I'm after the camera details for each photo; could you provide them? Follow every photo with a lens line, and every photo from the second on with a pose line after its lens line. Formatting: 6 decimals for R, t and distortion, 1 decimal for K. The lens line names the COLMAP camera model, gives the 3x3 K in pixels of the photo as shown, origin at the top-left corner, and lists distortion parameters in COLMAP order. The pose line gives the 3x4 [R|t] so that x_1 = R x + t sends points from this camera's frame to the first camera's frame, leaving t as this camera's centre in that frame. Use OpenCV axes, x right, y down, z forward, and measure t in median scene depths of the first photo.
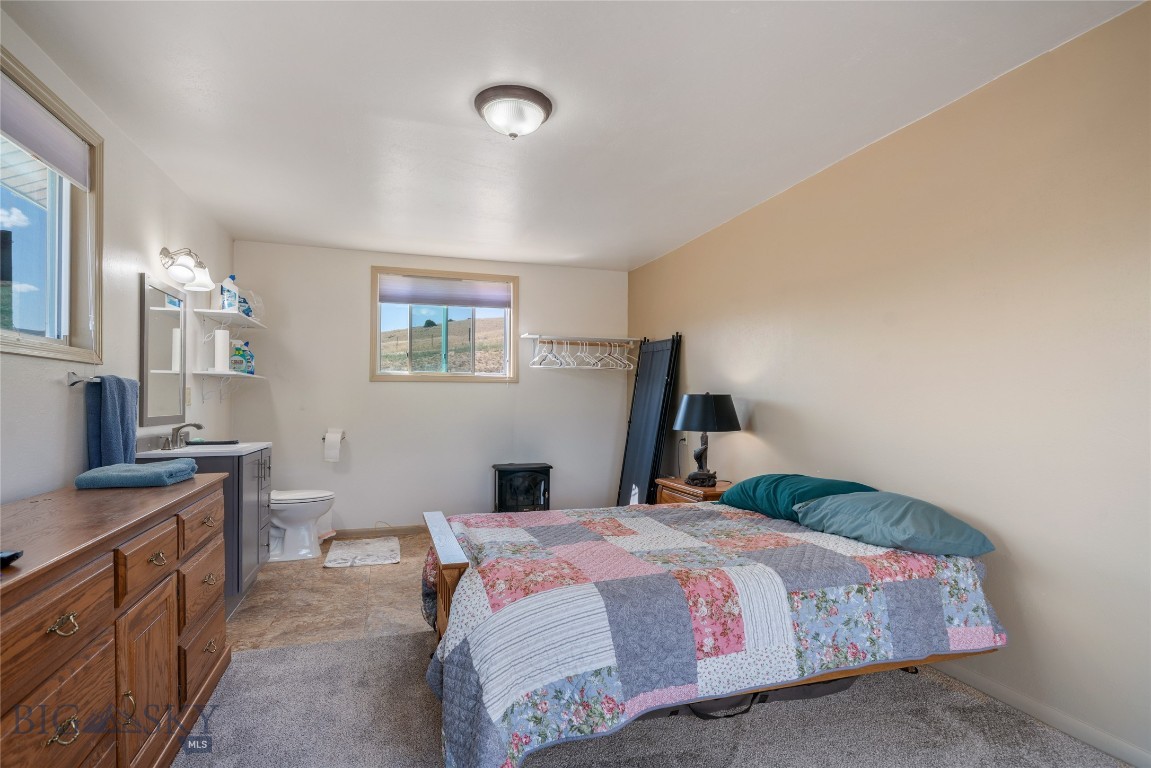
lens RADIAL K [[583.4, 0, 570.6], [0, 583.4, 397.5], [0, 0, 1]] dist [0.010249, -0.000133]
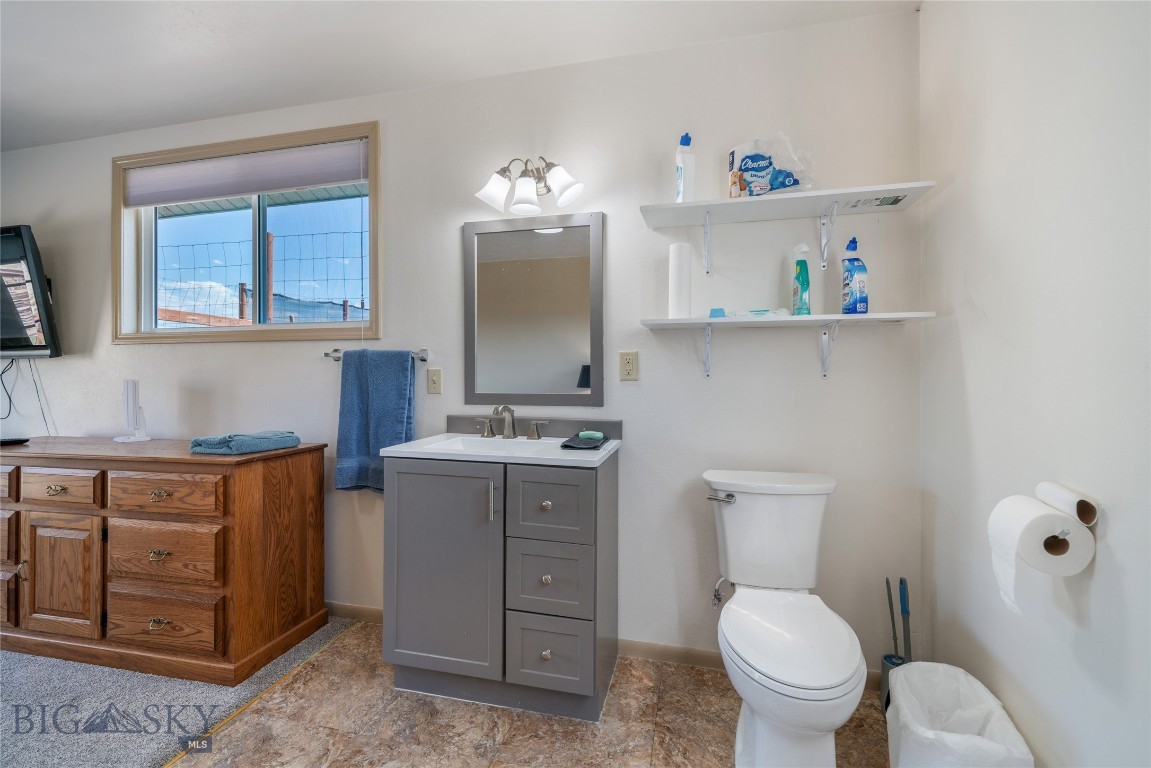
lens RADIAL K [[511.5, 0, 579.1], [0, 511.5, 369.6], [0, 0, 1]] dist [0.000175, -0.000117]
pose [[-0.511467, 0.000218, -0.859303, -0.264721], [0.006648, 0.999971, -0.003703, 0.007717], [0.859277, -0.007607, -0.511454, 2.285928]]
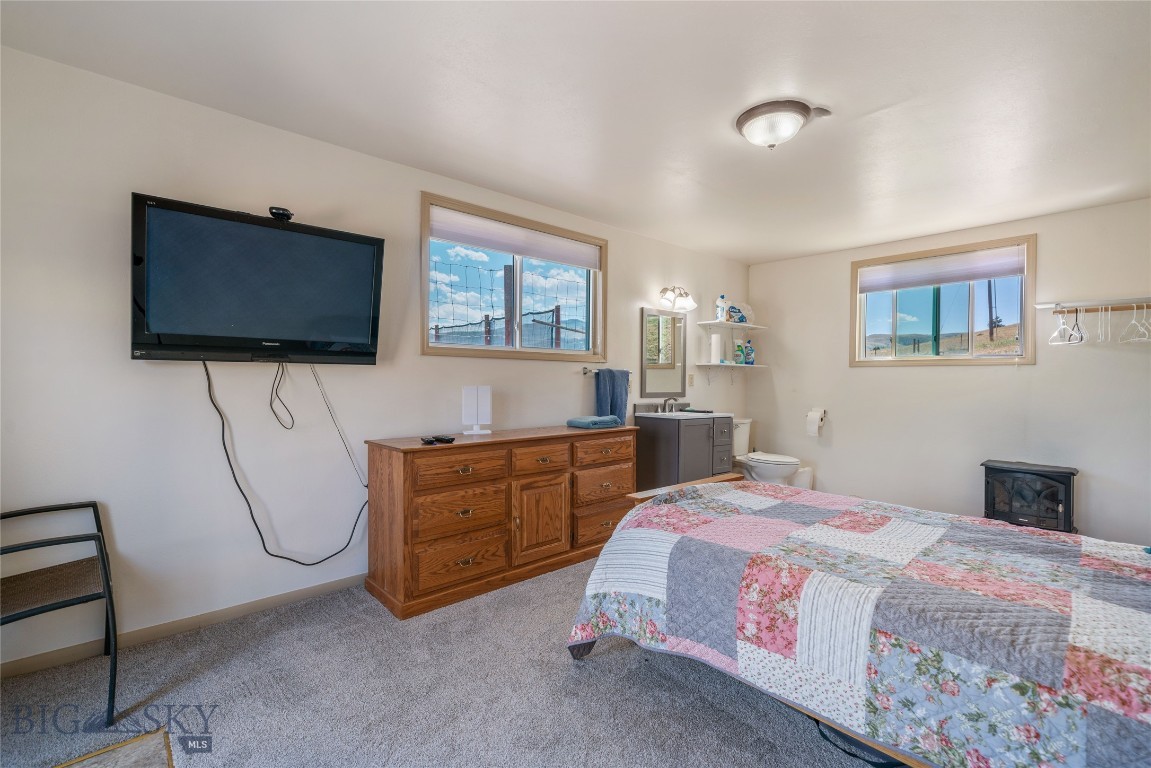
lens RADIAL K [[503.8, 0, 575.5], [0, 503.8, 384.0], [0, 0, 1]] dist [0.012087, 0.000075]
pose [[0.414434, 0.009896, -0.910026, 0.783383], [-0.005788, 0.999949, 0.008238, -0.001043], [0.910061, 0.001853, 0.414470, 0.327260]]
